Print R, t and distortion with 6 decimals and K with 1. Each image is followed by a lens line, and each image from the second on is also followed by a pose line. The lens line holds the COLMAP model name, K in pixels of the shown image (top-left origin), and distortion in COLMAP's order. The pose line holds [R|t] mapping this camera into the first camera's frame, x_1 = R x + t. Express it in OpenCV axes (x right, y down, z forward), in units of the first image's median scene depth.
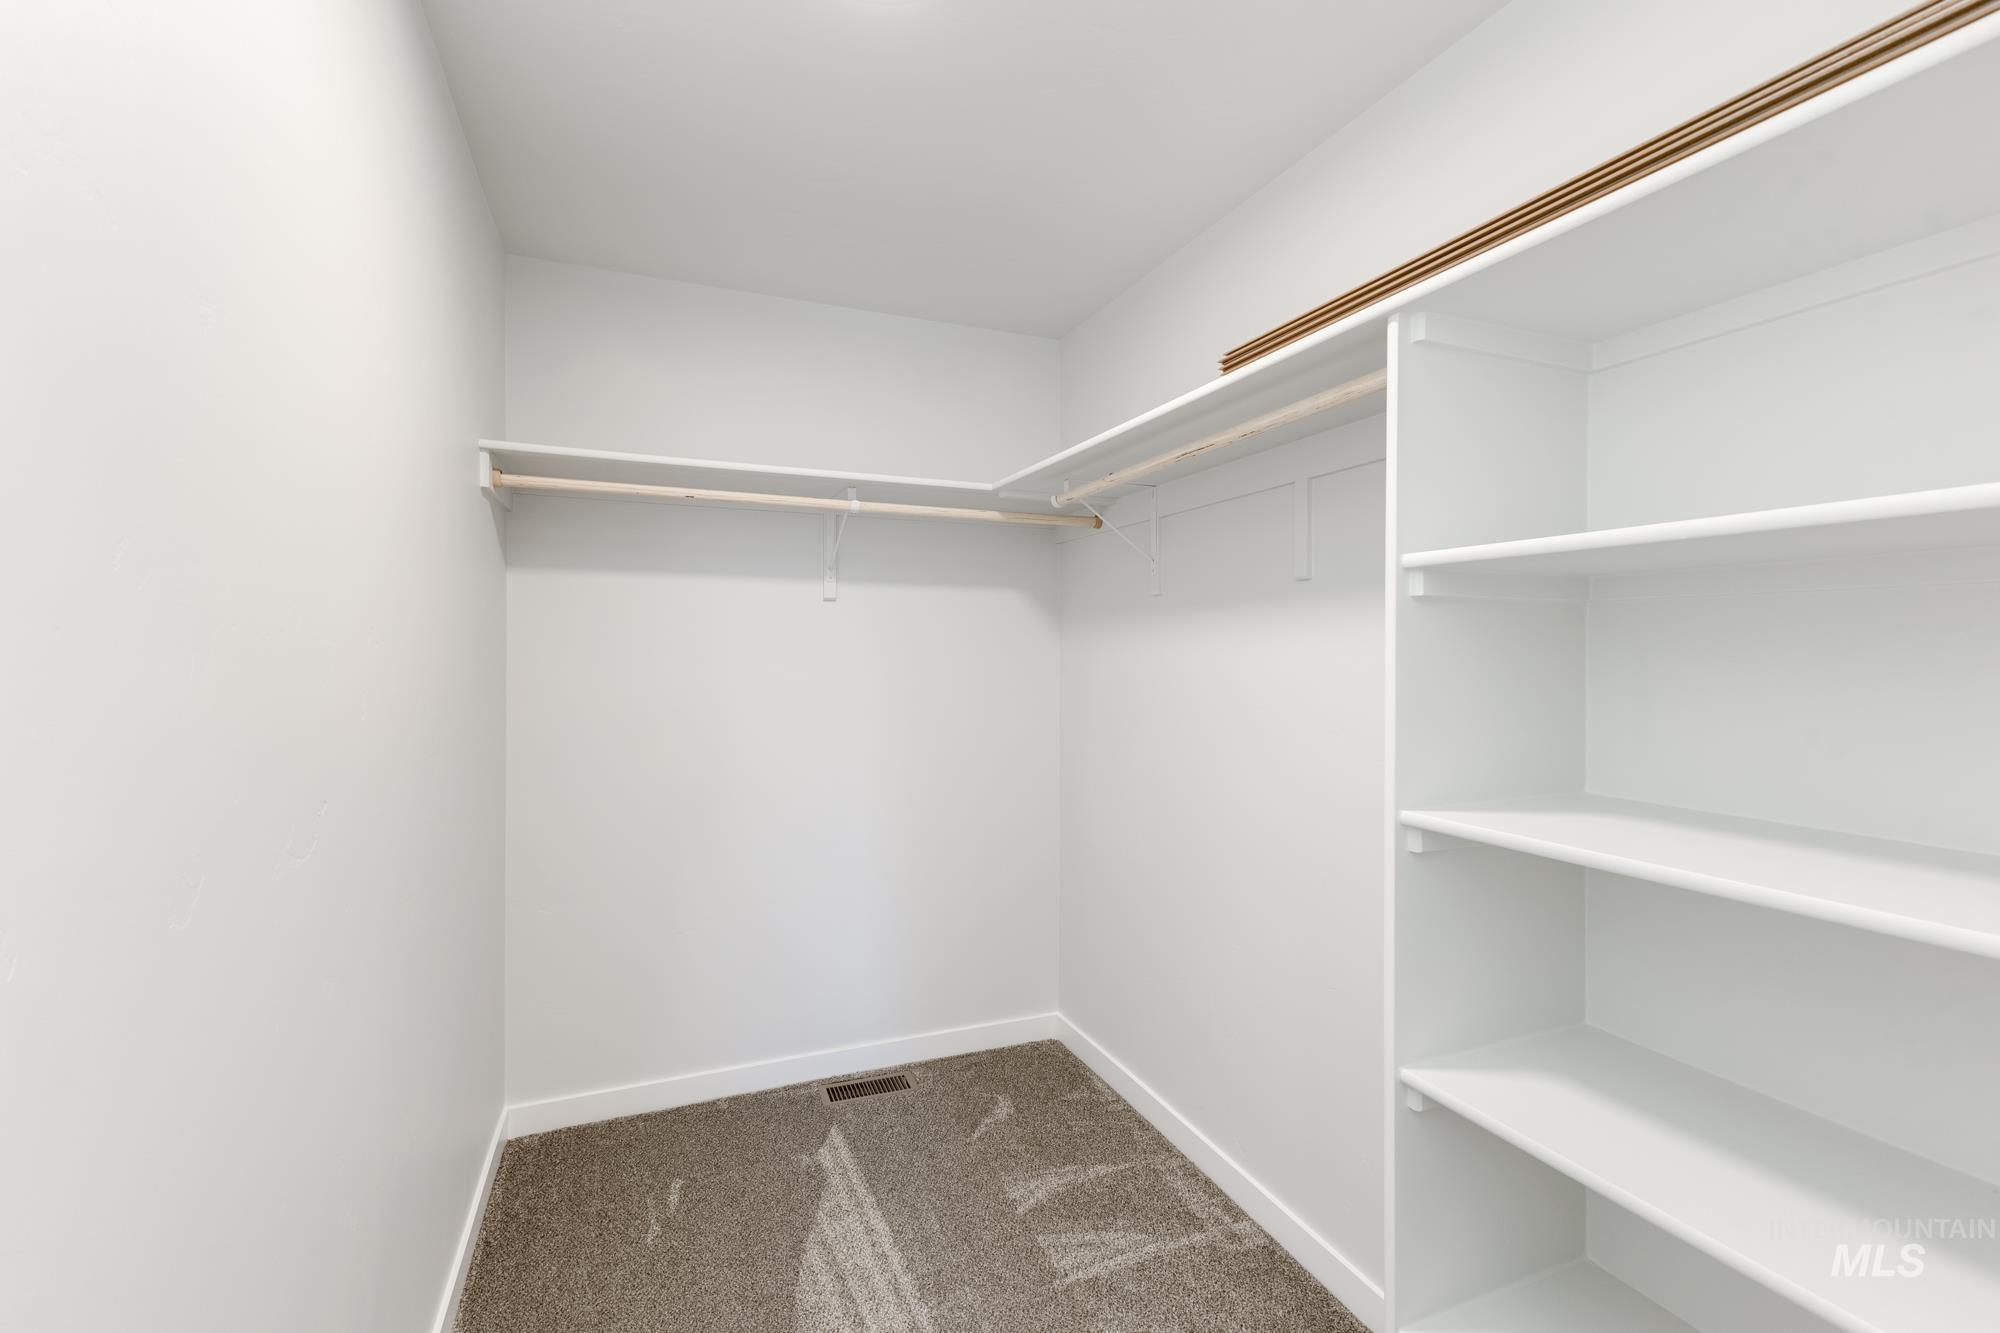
lens RADIAL K [[872.3, 0, 997.4], [0, 872.3, 669.8], [0, 0, 1]] dist [0.008718, -0.000716]
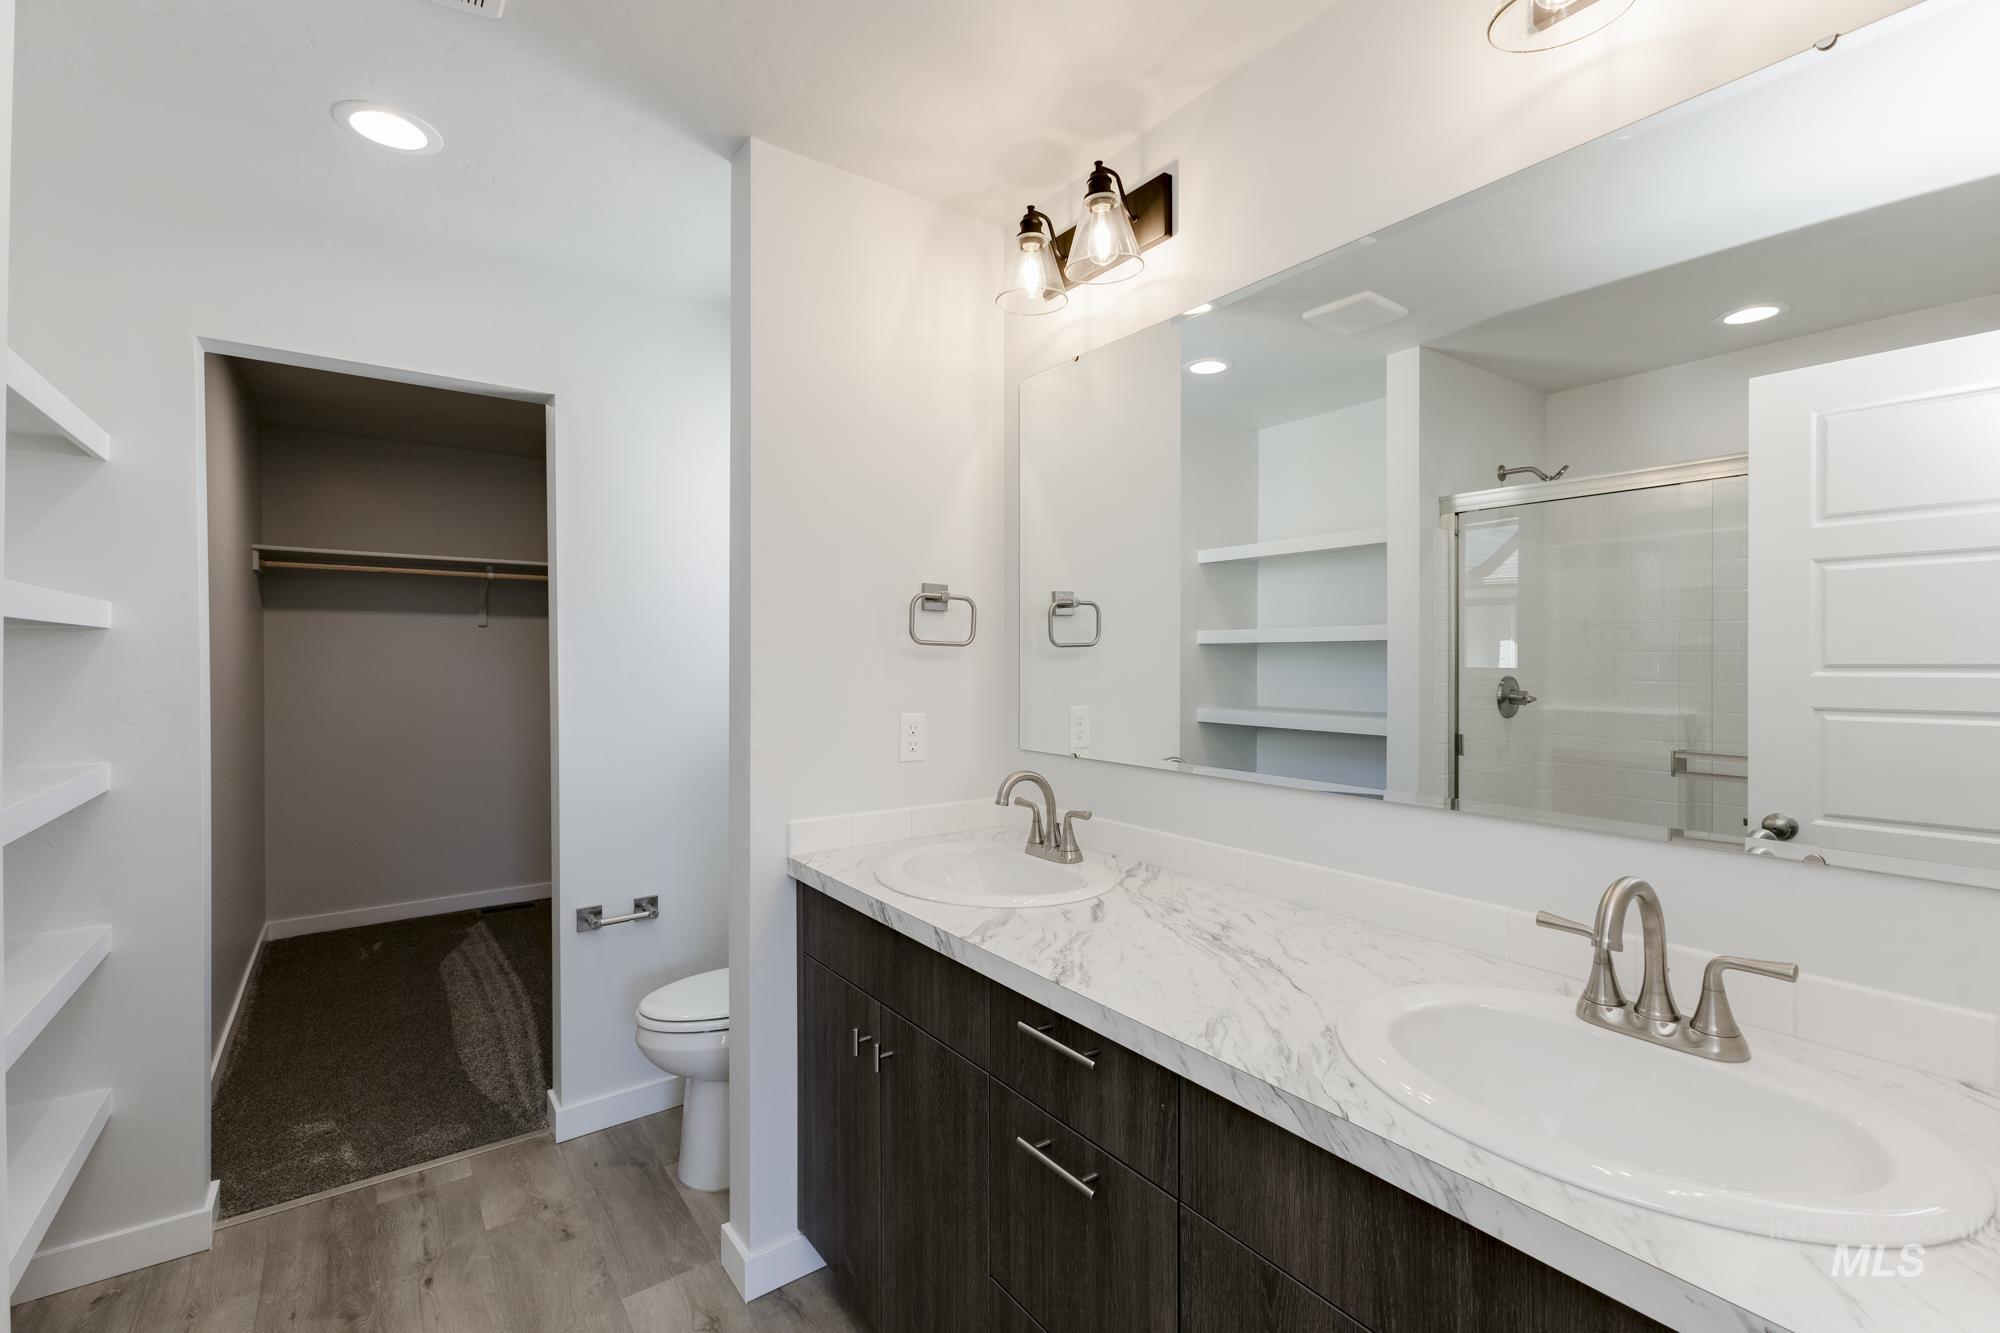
lens RADIAL K [[872.3, 0, 997.5], [0, 872.3, 657.4], [0, 0, 1]] dist [0.008718, -0.000716]
pose [[0.970142, -0.006527, 0.242448, 0.421310], [0.006776, 0.999977, -0.000196, -0.013149], [-0.242442, 0.001833, 0.970164, -1.030808]]
